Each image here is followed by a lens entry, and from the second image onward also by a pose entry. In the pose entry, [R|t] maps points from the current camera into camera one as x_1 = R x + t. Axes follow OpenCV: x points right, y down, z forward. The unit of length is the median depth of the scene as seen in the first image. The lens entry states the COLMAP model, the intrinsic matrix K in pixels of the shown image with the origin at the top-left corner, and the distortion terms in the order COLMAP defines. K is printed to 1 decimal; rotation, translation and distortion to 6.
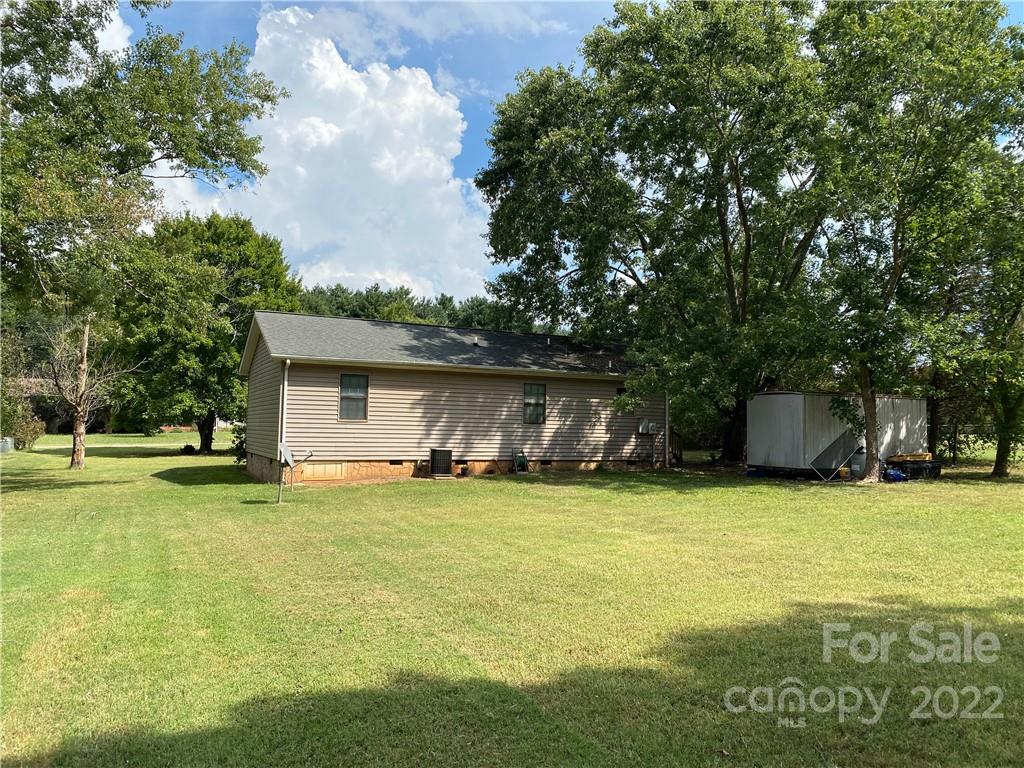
lens RADIAL K [[772.8, 0, 512.6], [0, 772.8, 379.6], [0, 0, 1]] dist [0.042940, -0.045389]
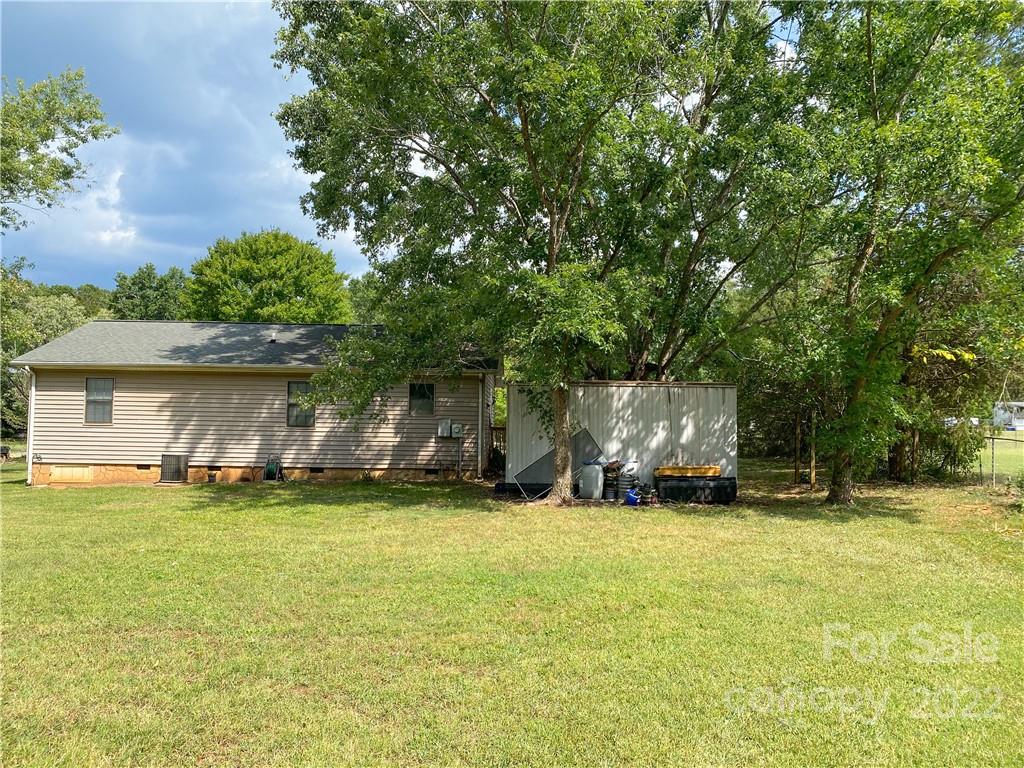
lens RADIAL K [[772.8, 0, 513.0], [0, 772.8, 386.5], [0, 0, 1]] dist [0.042940, -0.045389]
pose [[0.886374, -0.031510, -0.461896, 0.682870], [0.030559, 0.999487, -0.009541, 0.028187], [0.461960, -0.005658, 0.886883, 0.332515]]
